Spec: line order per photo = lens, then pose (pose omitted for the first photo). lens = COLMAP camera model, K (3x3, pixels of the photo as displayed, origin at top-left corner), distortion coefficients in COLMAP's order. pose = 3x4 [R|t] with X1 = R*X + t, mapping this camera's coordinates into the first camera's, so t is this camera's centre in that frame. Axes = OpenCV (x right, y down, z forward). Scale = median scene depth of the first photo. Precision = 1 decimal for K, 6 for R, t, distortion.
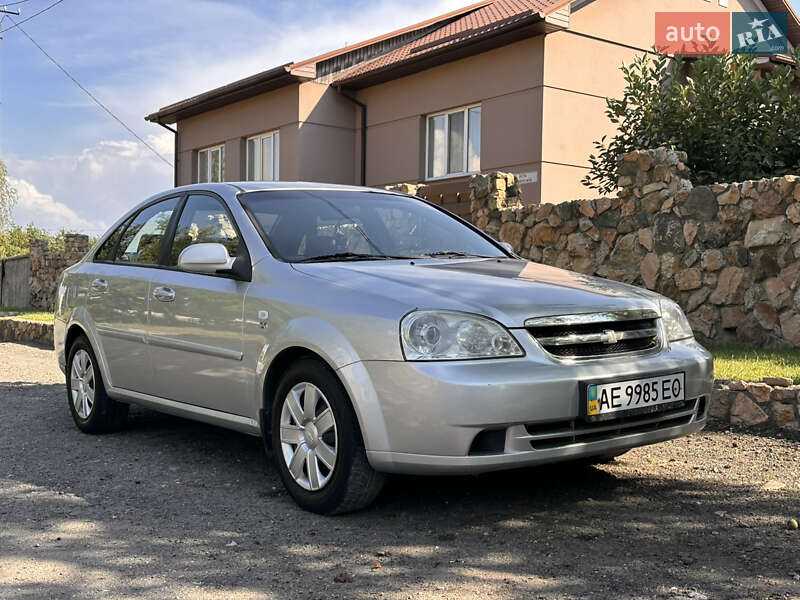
lens RADIAL K [[954.0, 0, 400.0], [0, 954.0, 300.0], [0, 0, 1]] dist [0.226847, -0.541985]
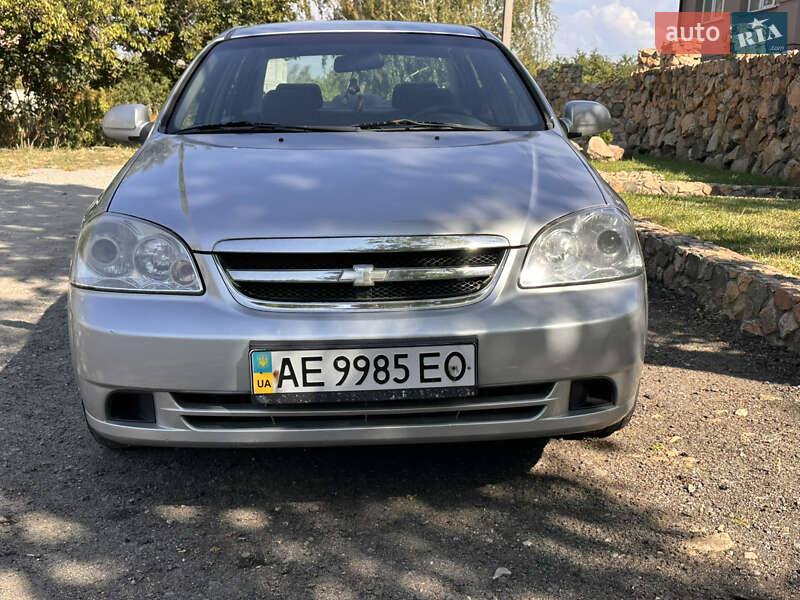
lens RADIAL K [[954.0, 0, 400.0], [0, 954.0, 300.0], [0, 0, 1]] dist [0.226847, -0.541985]
pose [[0.830903, 0.124494, -0.542310, 0.586231], [-0.026980, 0.982516, 0.184212, -0.064865], [0.555762, -0.138431, 0.819735, 0.478331]]
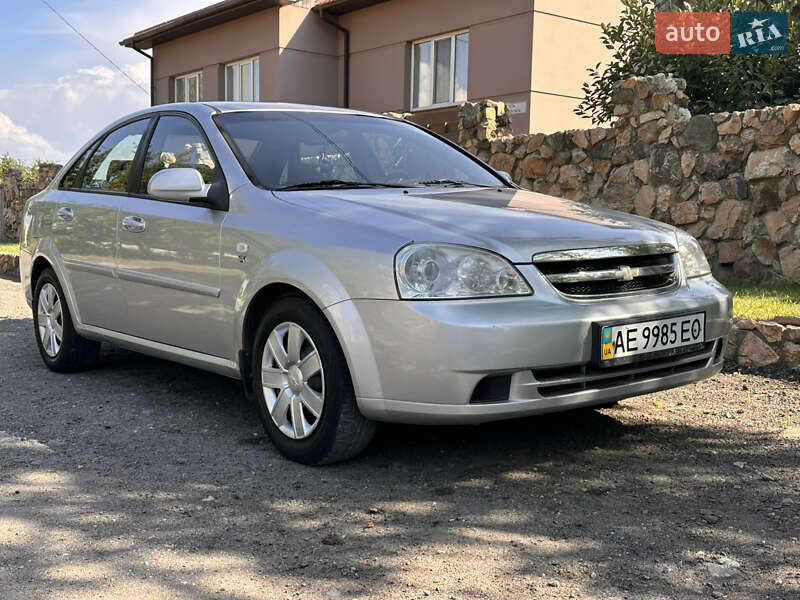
lens RADIAL K [[954.0, 0, 400.0], [0, 954.0, 300.0], [0, 0, 1]] dist [0.226847, -0.541985]
pose [[0.999813, 0.003965, 0.018917, -0.011035], [-0.005241, 0.997679, 0.067886, 0.002699], [-0.018604, -0.067973, 0.997514, 0.095883]]
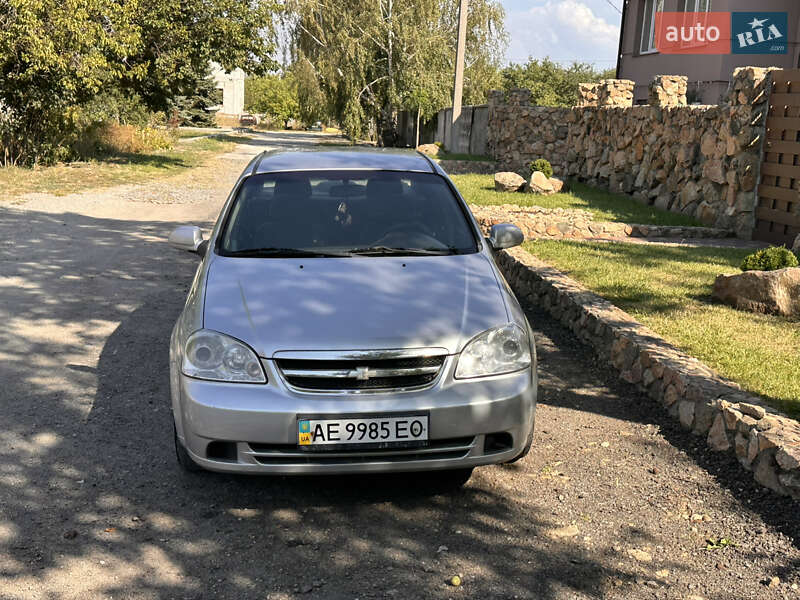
lens RADIAL K [[953.9, 0, 386.5], [0, 953.9, 299.3], [0, 0, 1]] dist [0.224394, -0.516481]
pose [[0.847539, 0.131792, -0.514110, 0.785271], [-0.037772, 0.981200, 0.189261, -0.250682], [0.529388, -0.140987, 0.836583, 0.112443]]
